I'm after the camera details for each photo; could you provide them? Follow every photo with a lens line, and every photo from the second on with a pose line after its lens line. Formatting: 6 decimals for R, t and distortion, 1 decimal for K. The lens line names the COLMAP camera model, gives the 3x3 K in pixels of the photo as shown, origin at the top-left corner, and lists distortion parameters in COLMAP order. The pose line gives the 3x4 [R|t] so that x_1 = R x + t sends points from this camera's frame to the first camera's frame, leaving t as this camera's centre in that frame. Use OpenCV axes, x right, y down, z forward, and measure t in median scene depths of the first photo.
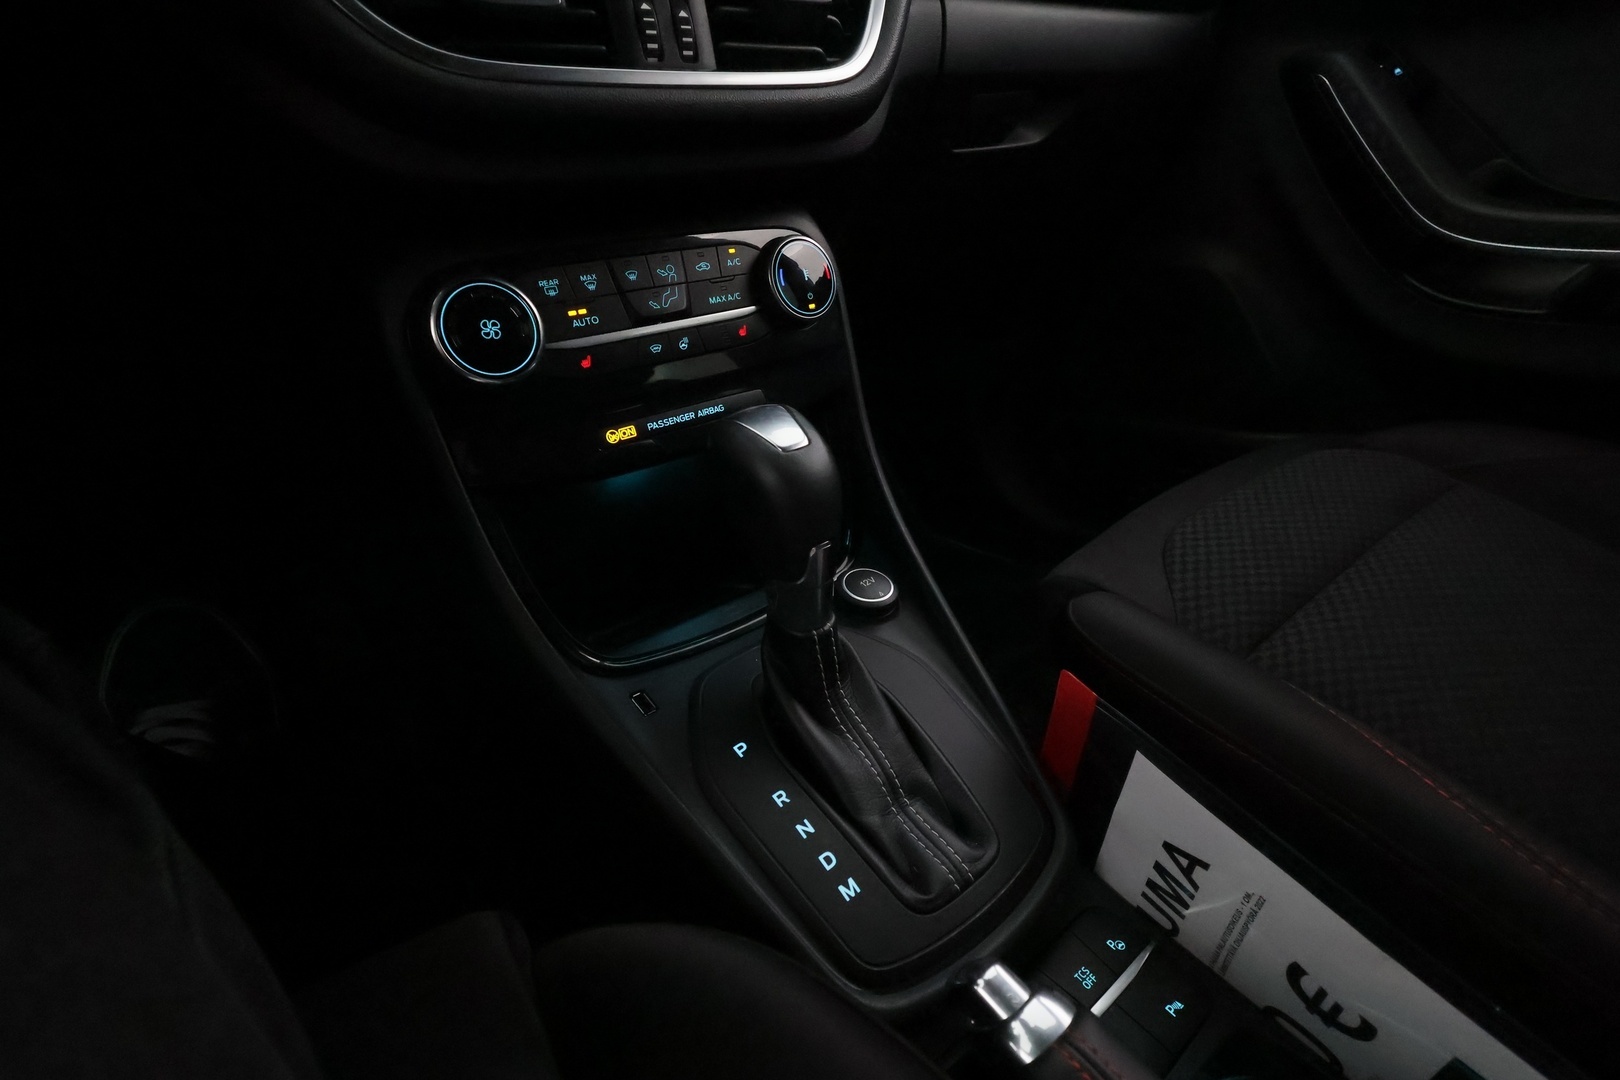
lens RADIAL K [[754.2, 0, 805.1], [0, 754.2, 542.2], [0, 0, 1]] dist [0.000064, -0.000771]
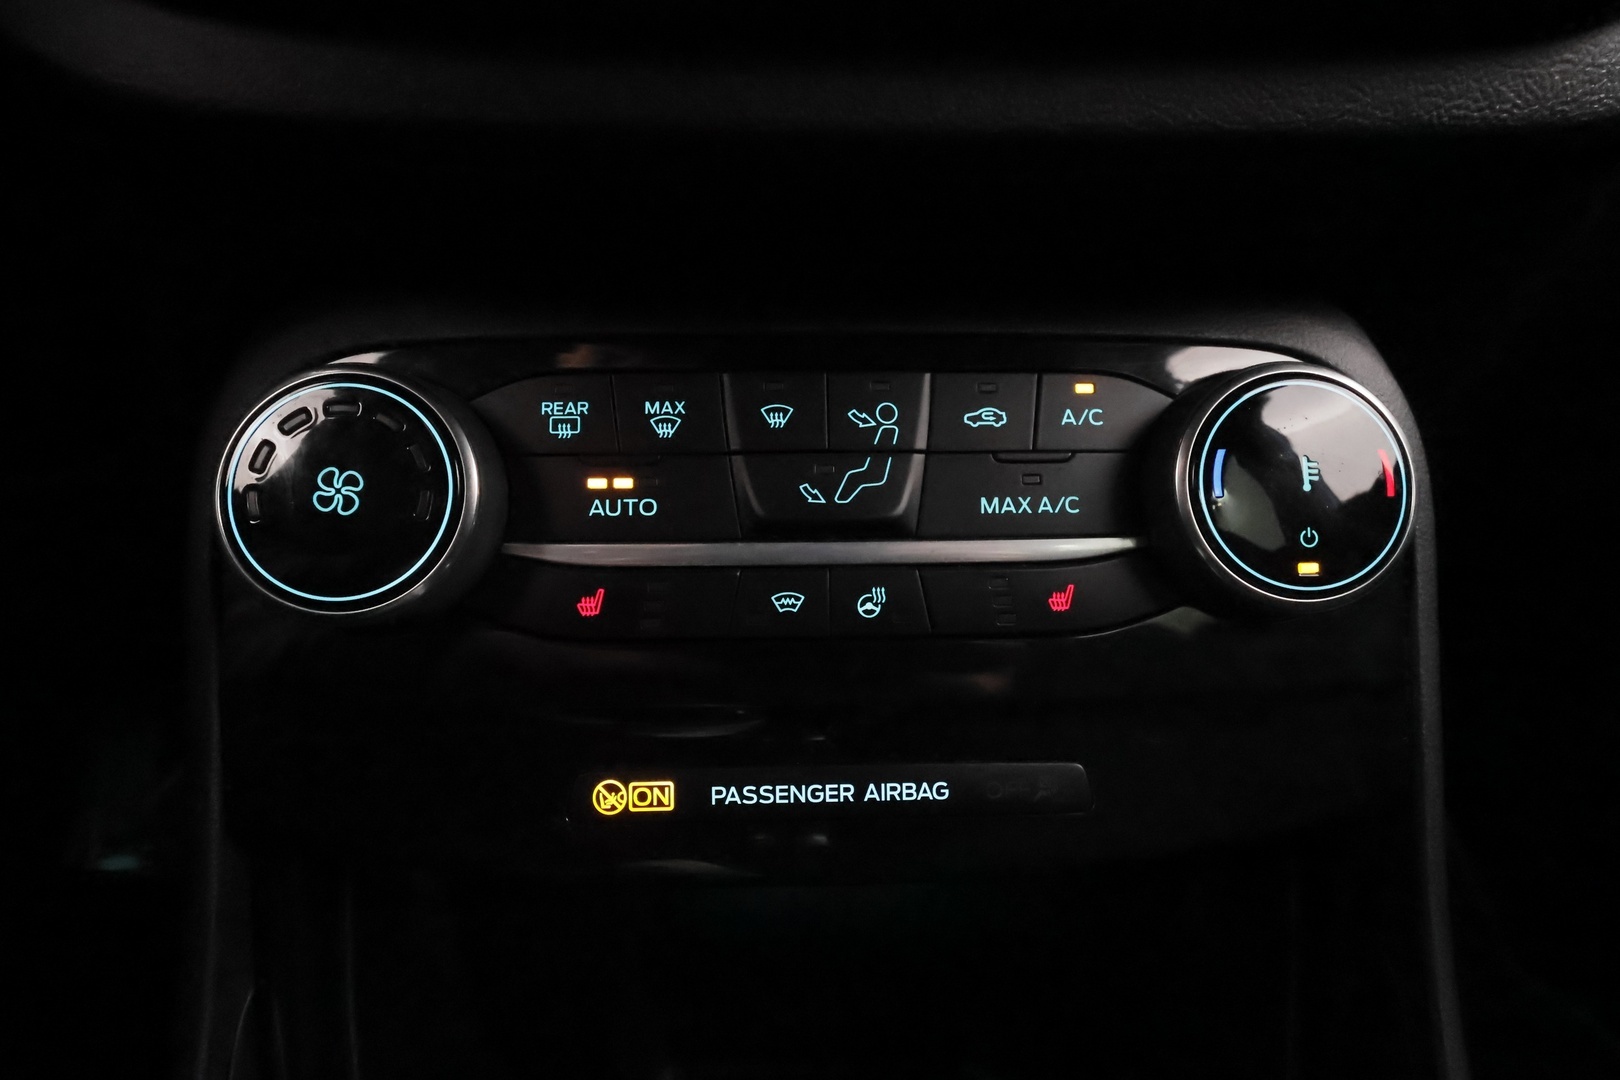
lens RADIAL K [[754.2, 0, 818.5], [0, 754.2, 543.4], [0, 0, 1]] dist [0.000064, -0.000771]
pose [[0.801476, 0.184545, -0.568840, 0.025484], [-0.304210, 0.944744, -0.122124, -0.241586], [0.514872, 0.270926, 0.813330, 0.686760]]
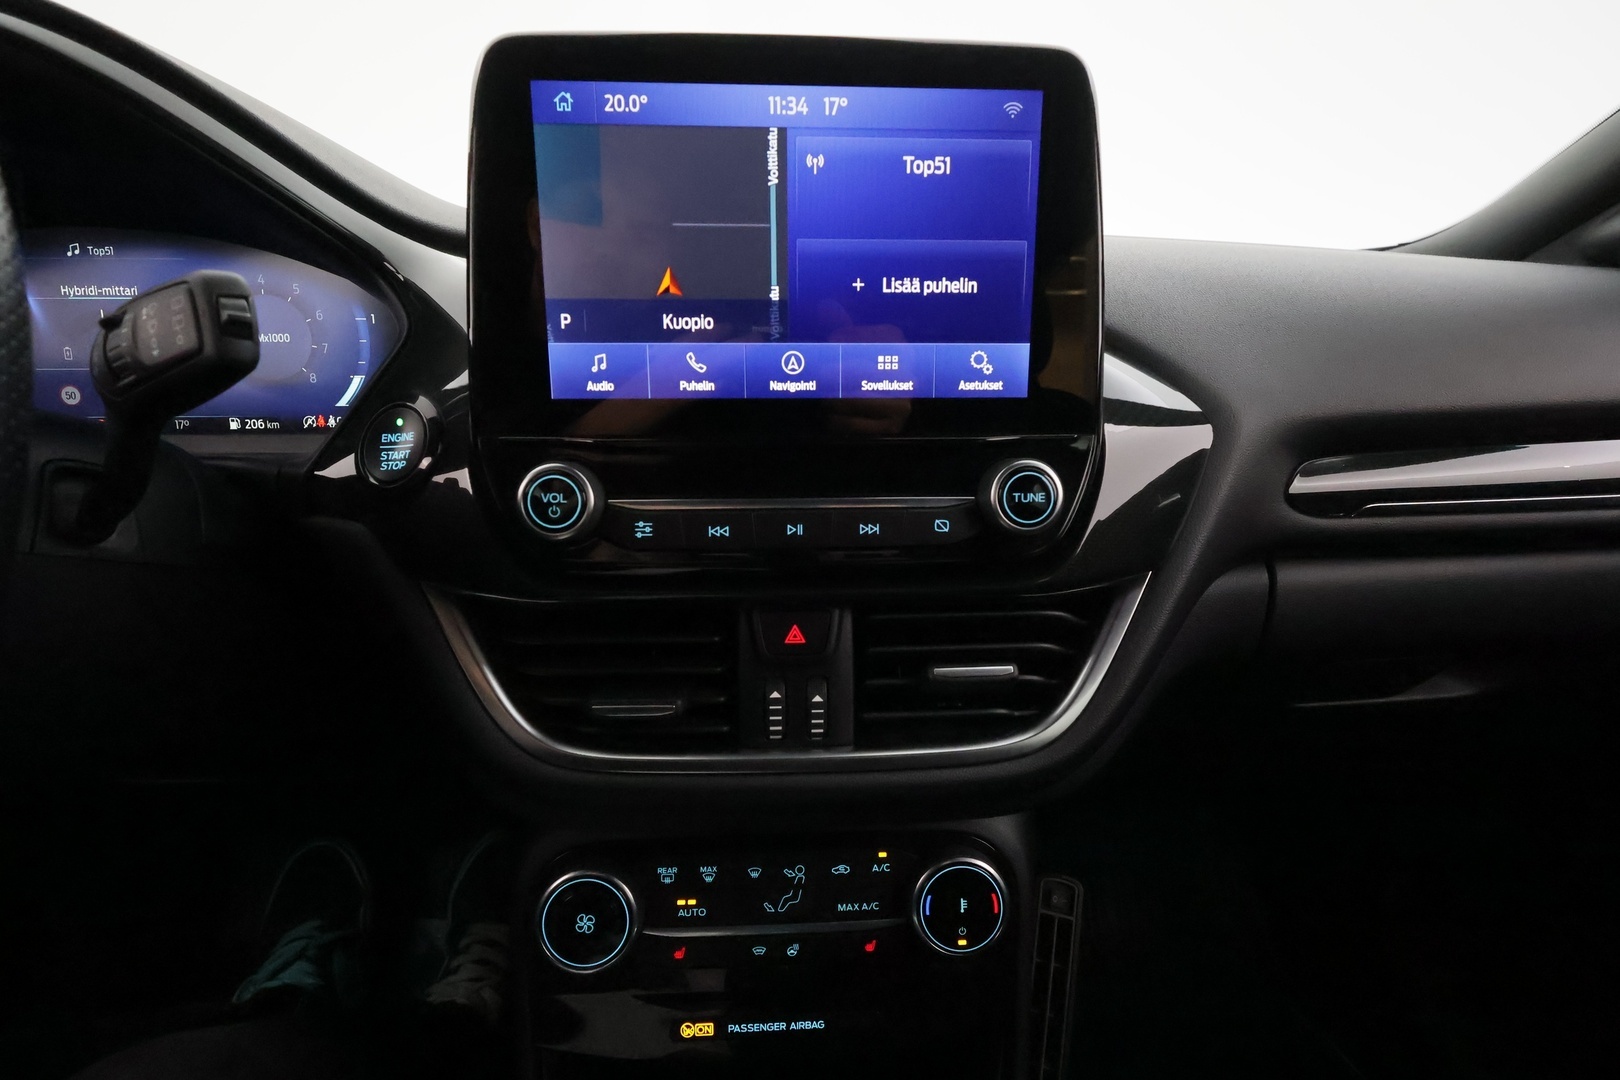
lens RADIAL K [[754.2, 0, 810.0], [0, 754.2, 540.4], [0, 0, 1]] dist [0.000064, -0.000771]
pose [[0.816237, 0.198718, -0.542466, 0.261389], [-0.302403, 0.947031, -0.108099, -0.655596], [0.492250, 0.252278, 0.833094, 0.117142]]
